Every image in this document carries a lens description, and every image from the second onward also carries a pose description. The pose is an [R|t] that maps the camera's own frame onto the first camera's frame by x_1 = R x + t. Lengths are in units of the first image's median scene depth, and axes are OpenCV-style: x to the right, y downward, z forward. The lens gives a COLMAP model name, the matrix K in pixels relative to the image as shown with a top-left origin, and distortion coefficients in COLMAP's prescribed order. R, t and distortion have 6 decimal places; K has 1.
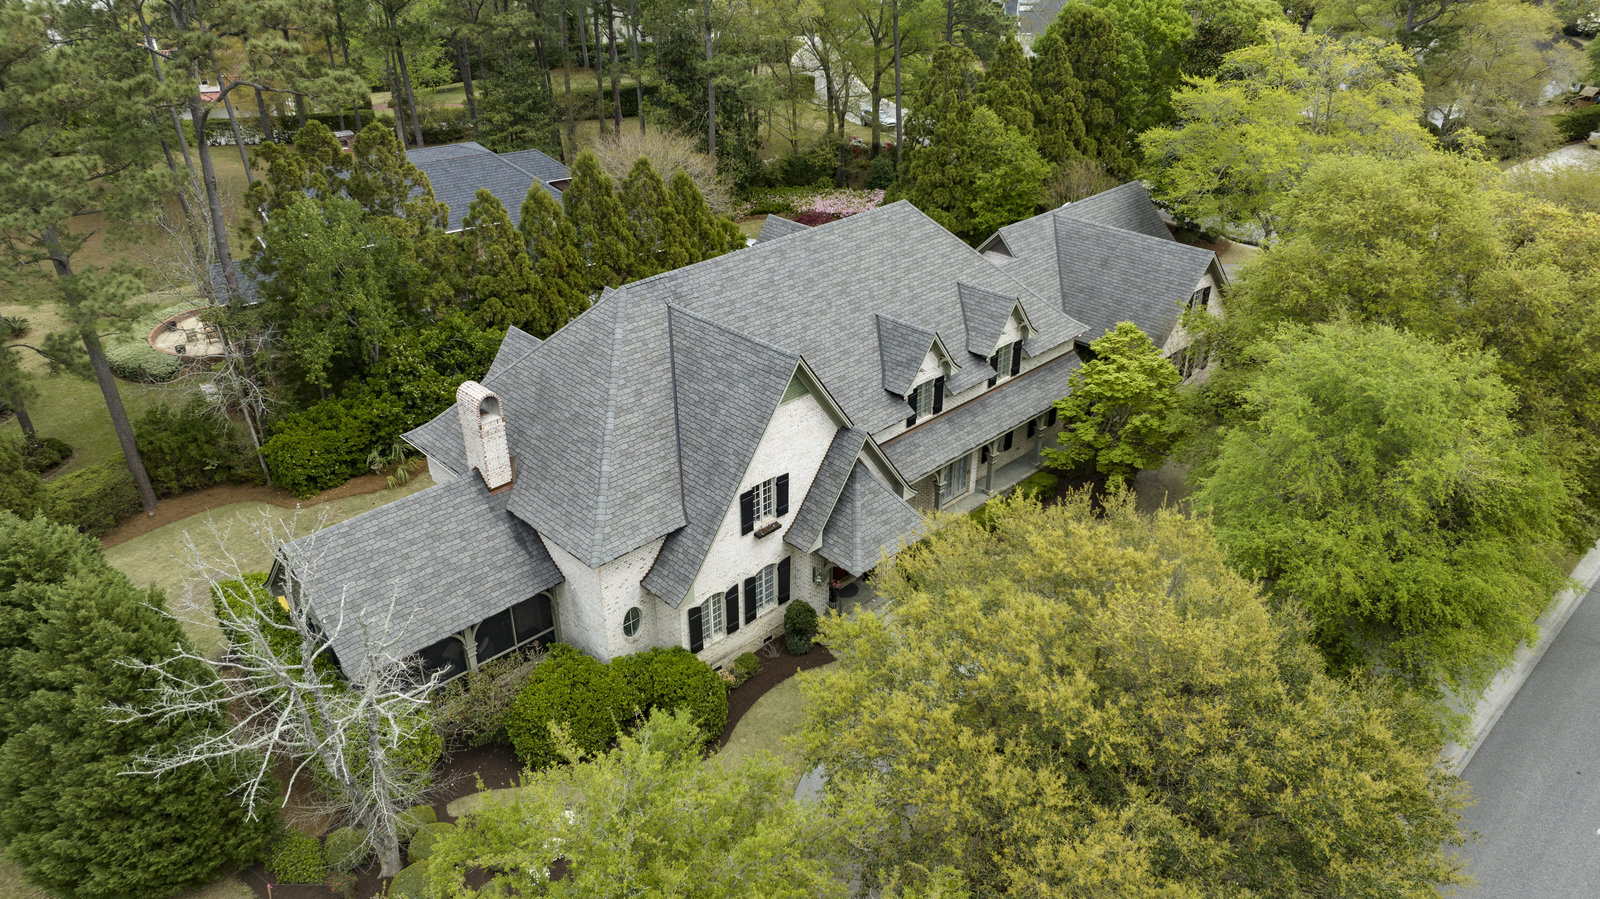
lens RADIAL K [[1095.5, 0, 800.0], [0, 1095.5, 449.5], [0, 0, 1]] dist [-0.008400, -0.033808]
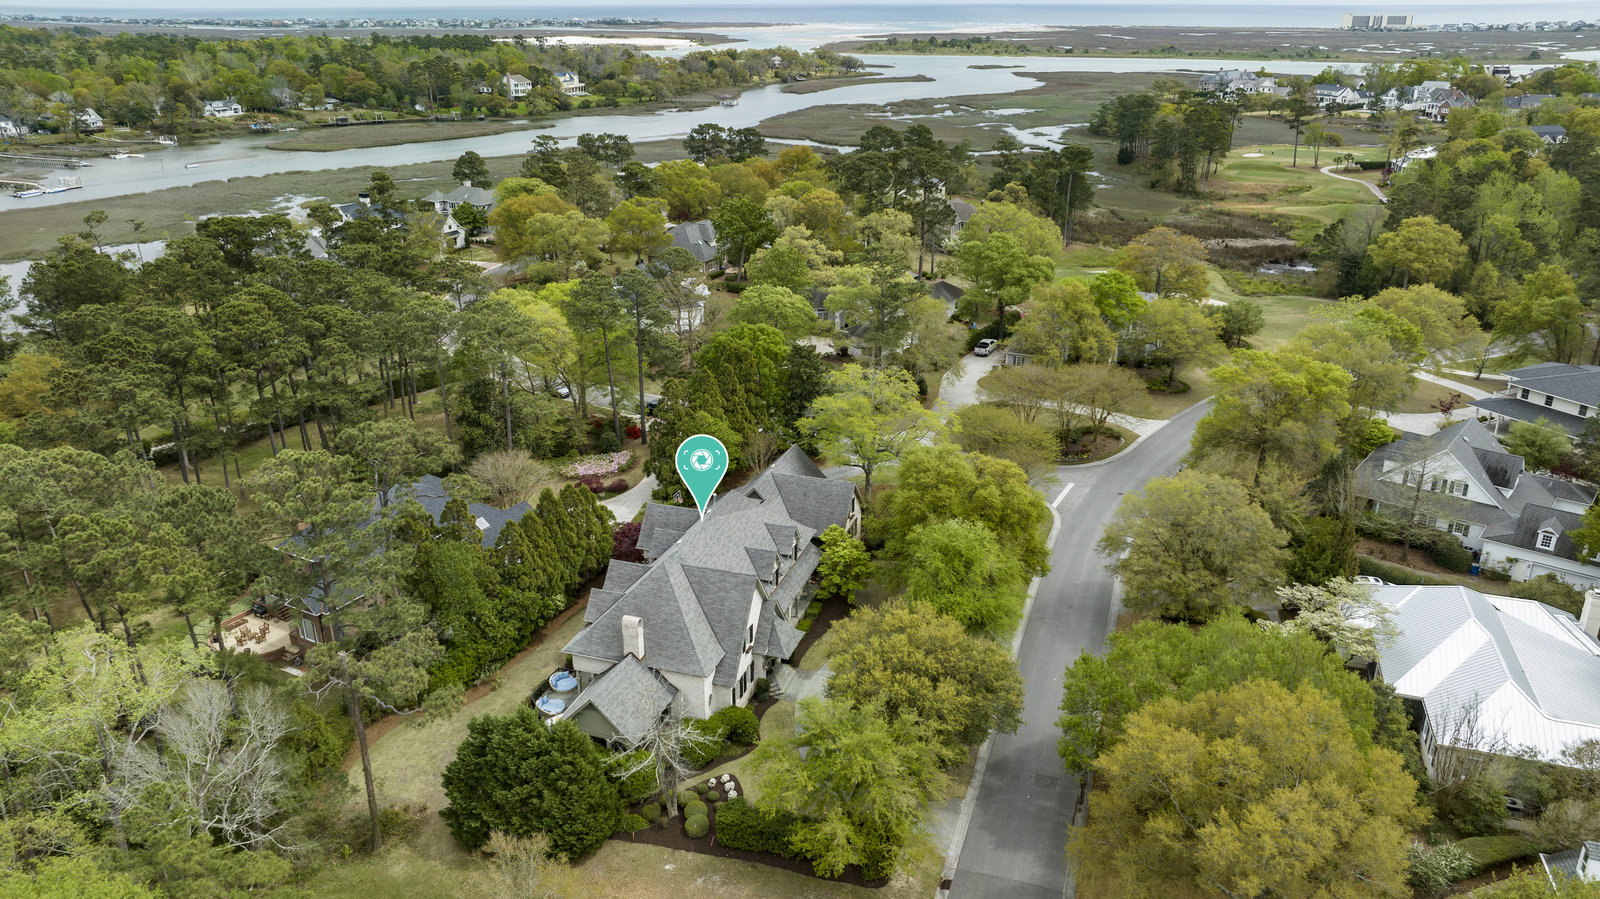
lens RADIAL K [[1095.5, 0, 800.0], [0, 1095.5, 449.5], [0, 0, 1]] dist [-0.008400, -0.033808]
pose [[0.883410, -0.162522, 0.439516, -0.884964], [0.218801, 0.972469, -0.080186, -0.130606], [-0.414383, 0.167004, 0.894649, -1.205950]]
